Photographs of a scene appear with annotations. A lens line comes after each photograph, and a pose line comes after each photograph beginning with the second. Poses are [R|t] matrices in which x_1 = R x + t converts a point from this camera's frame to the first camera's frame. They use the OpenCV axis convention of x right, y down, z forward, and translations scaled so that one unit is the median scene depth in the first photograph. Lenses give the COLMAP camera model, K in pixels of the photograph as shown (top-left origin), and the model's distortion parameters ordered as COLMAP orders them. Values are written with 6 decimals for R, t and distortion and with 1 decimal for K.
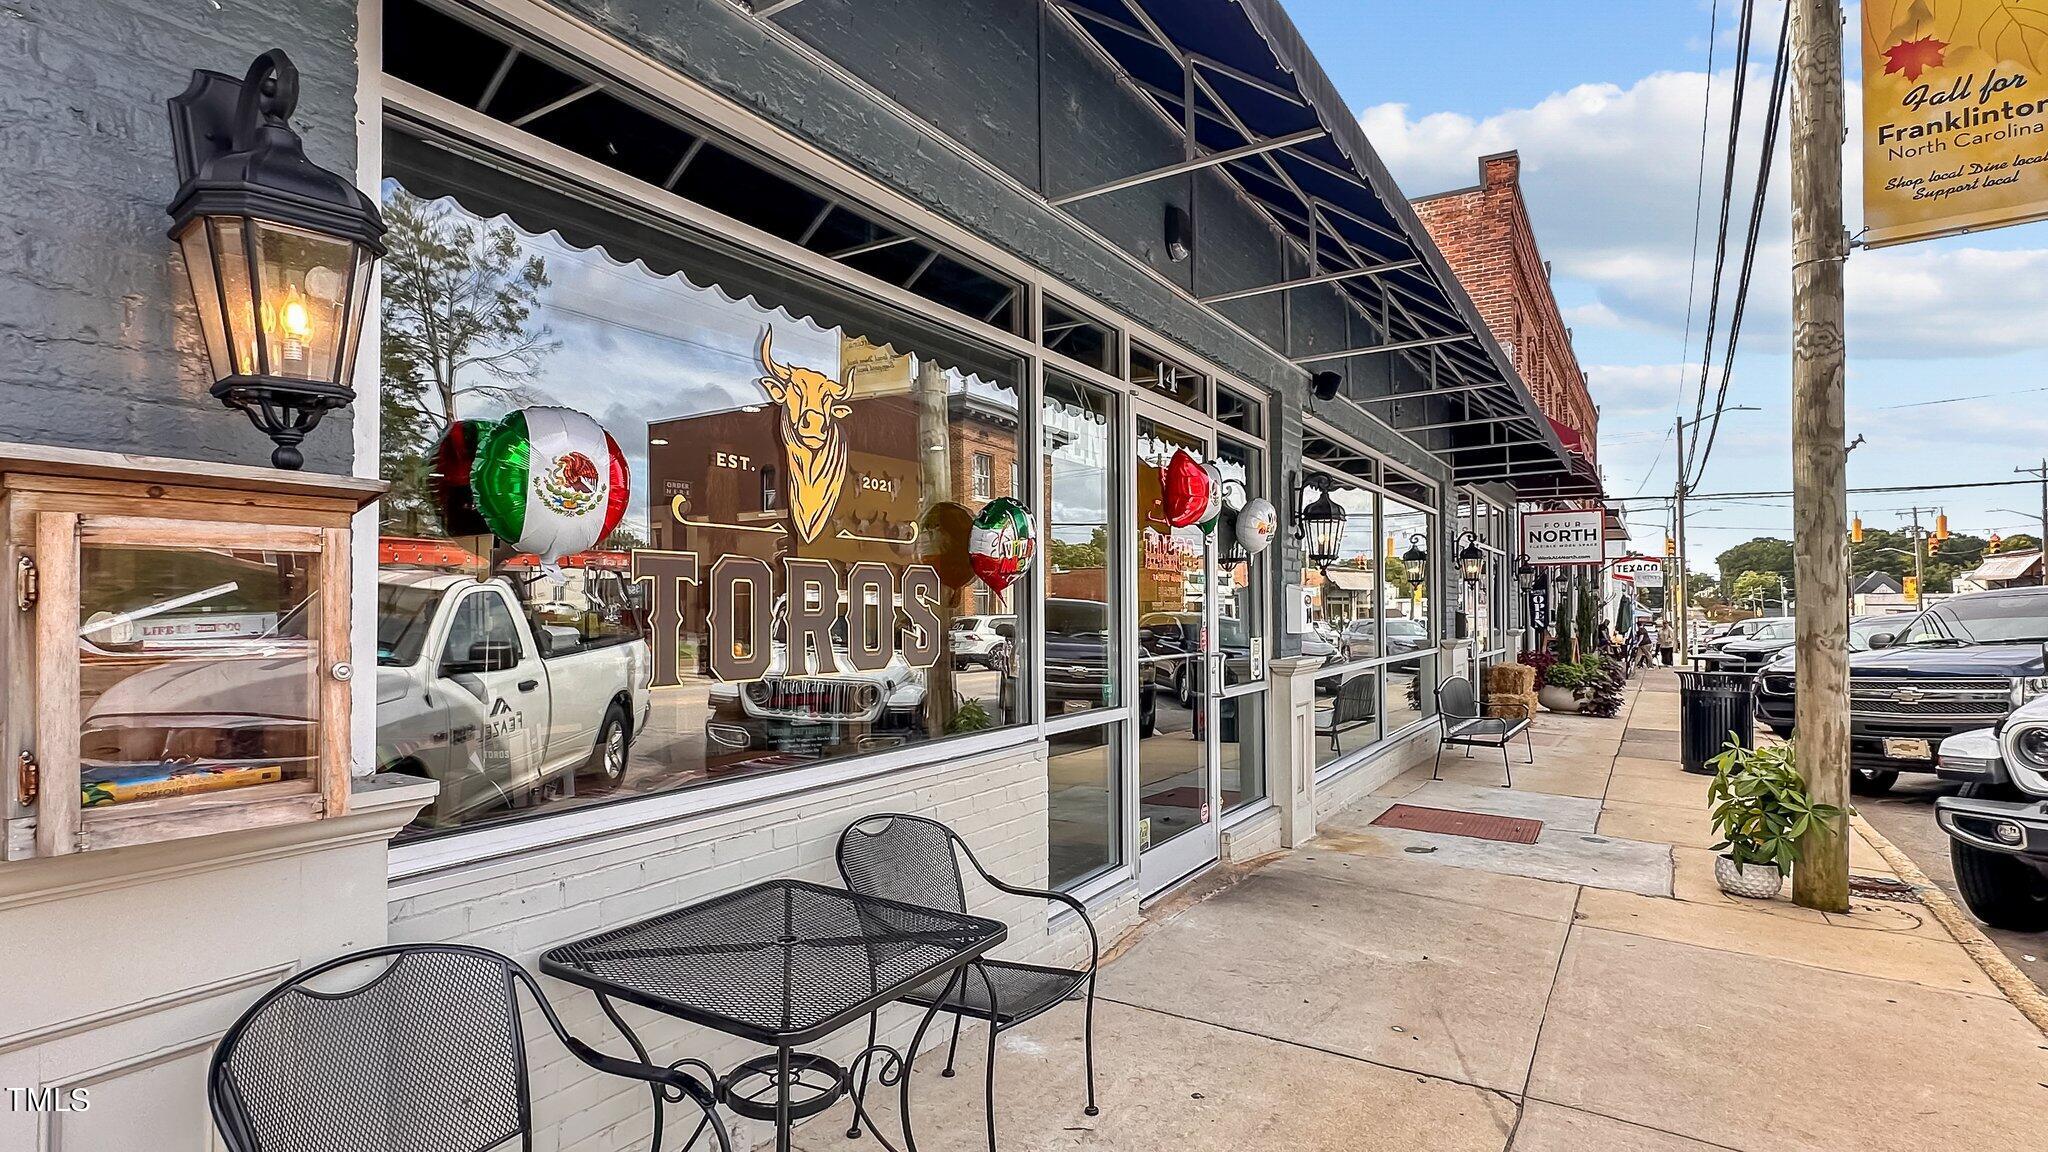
lens RADIAL K [[1007.1, 0, 1020.7], [0, 1007.1, 584.1], [0, 0, 1]] dist [-0.000568, -0.000466]
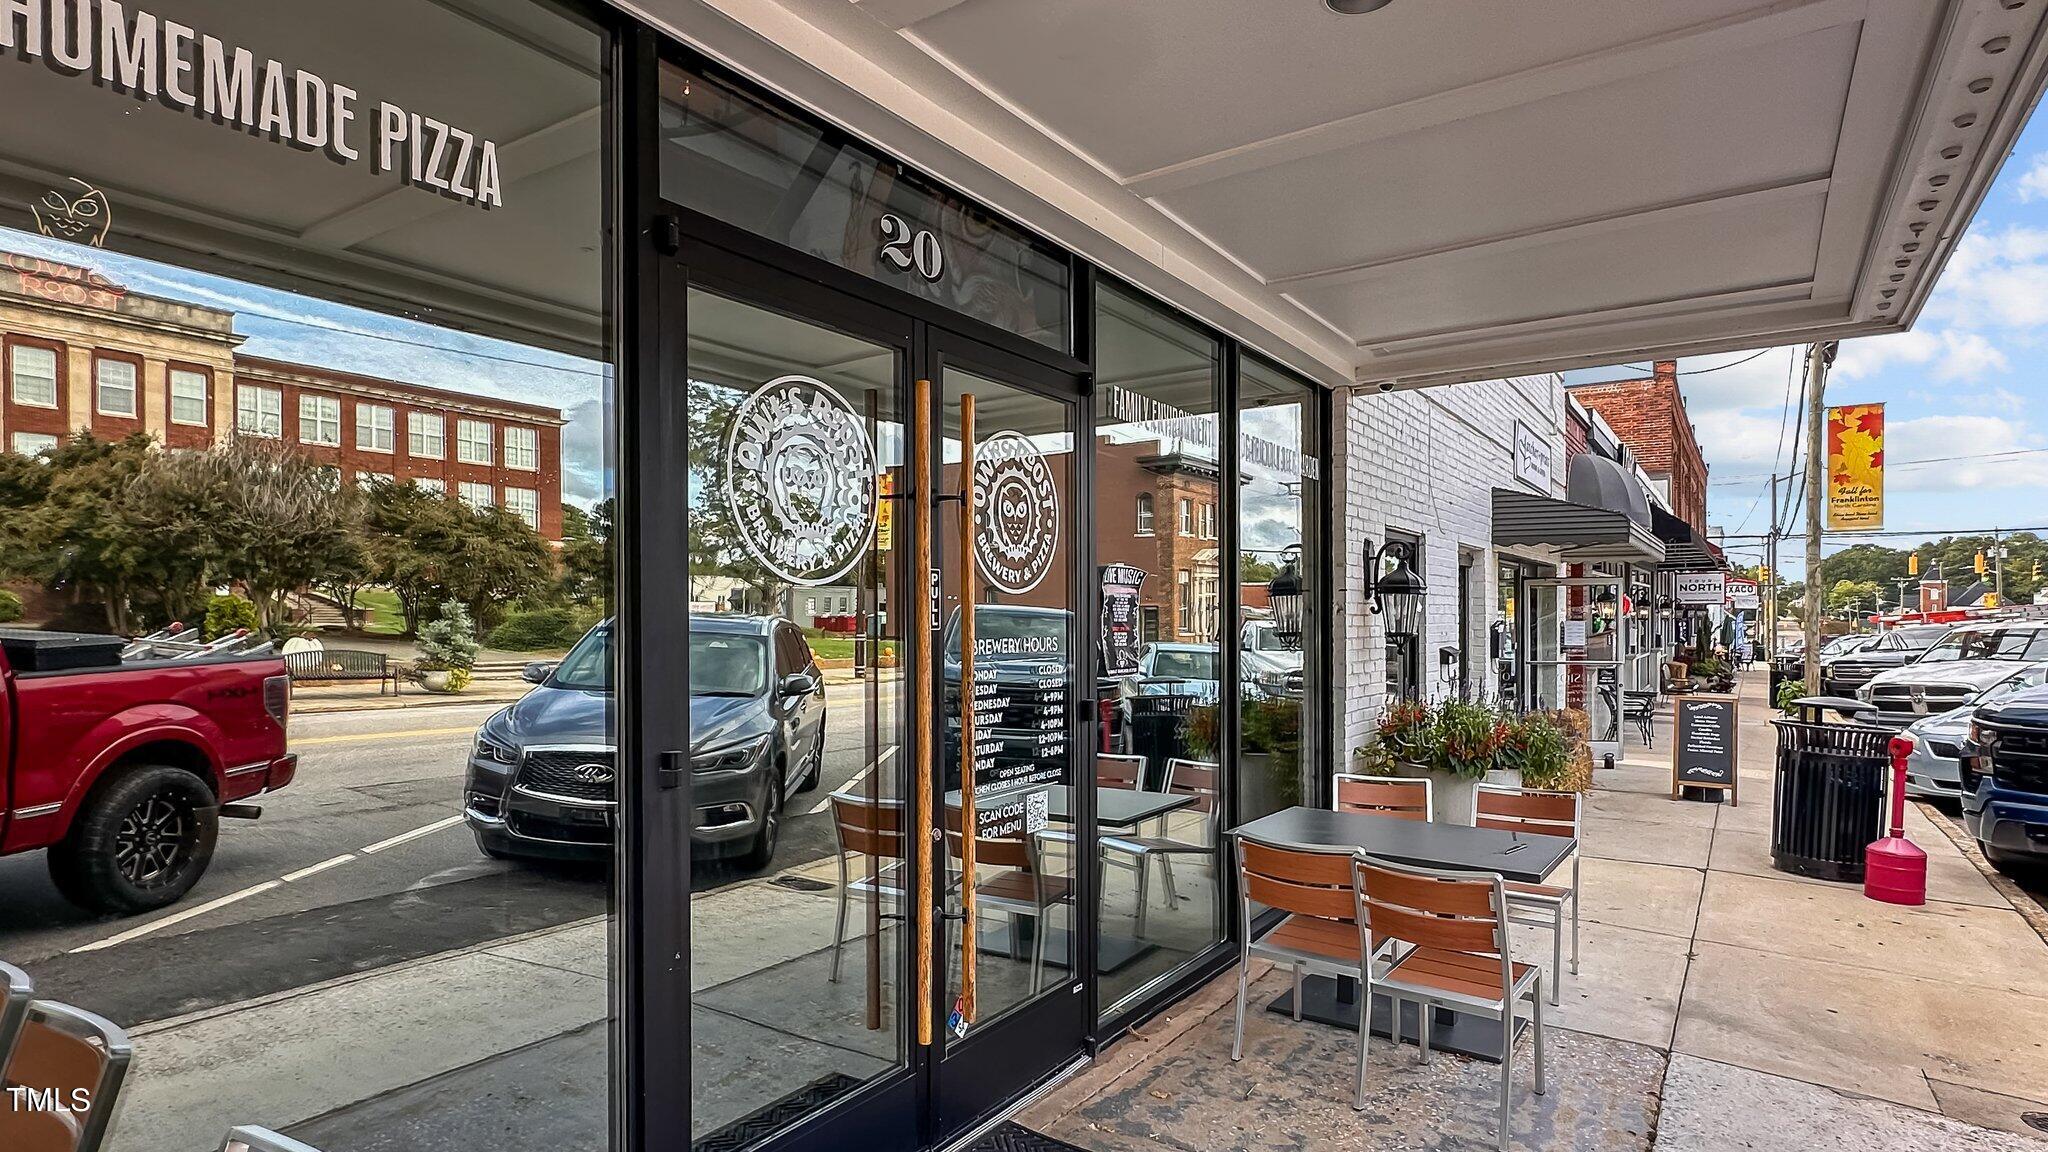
lens RADIAL K [[1007.1, 0, 1057.4], [0, 1007.1, 634.0], [0, 0, 1]] dist [-0.000568, -0.000466]
pose [[0.999265, -0.003859, -0.038151, -0.473565], [0.005249, 0.999324, 0.036393, -0.036793], [0.037985, -0.036567, 0.998609, -0.727430]]
